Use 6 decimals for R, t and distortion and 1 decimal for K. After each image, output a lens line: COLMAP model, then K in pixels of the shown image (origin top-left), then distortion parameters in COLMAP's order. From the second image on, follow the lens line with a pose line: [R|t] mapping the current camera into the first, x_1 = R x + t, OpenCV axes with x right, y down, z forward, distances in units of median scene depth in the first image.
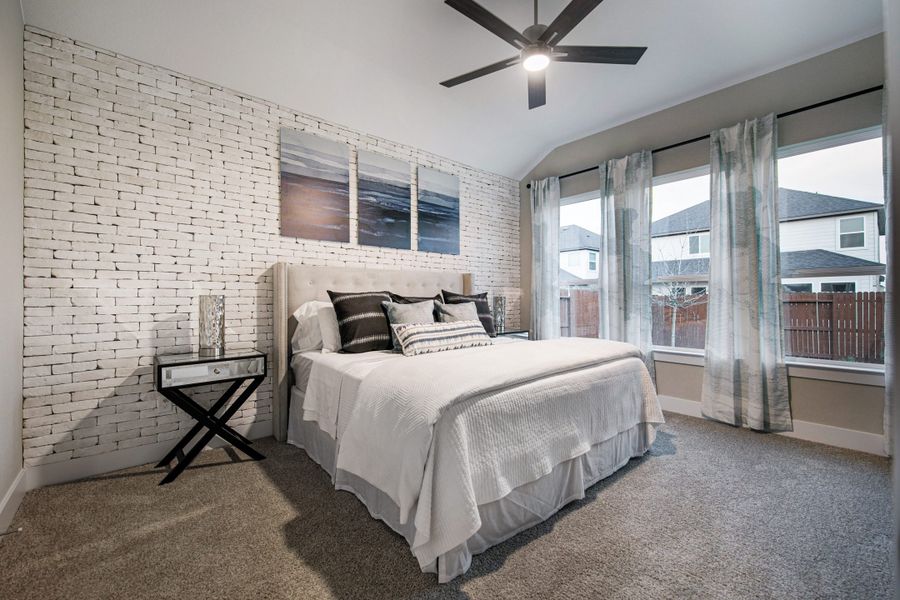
lens RADIAL K [[381.5, 0, 449.9], [0, 381.5, 297.2], [0, 0, 1]] dist [0.004062, -0.000027]
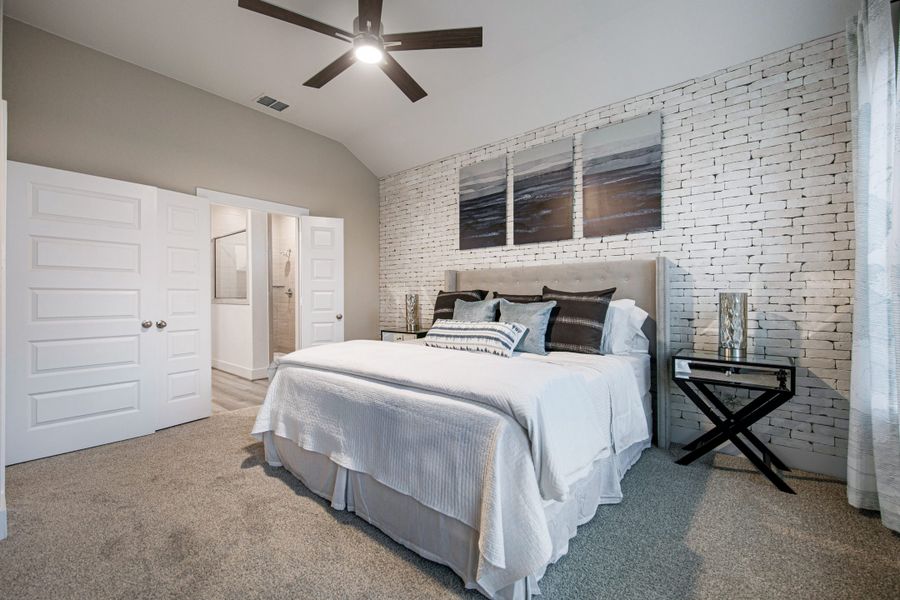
lens RADIAL K [[381.5, 0, 449.6], [0, 381.5, 298.2], [0, 0, 1]] dist [0.004062, -0.000027]
pose [[0.137861, 0.006028, -0.990433, 0.790749], [0.004597, 0.999967, 0.006725, 0.000585], [0.990441, -0.005480, 0.137829, 0.692449]]
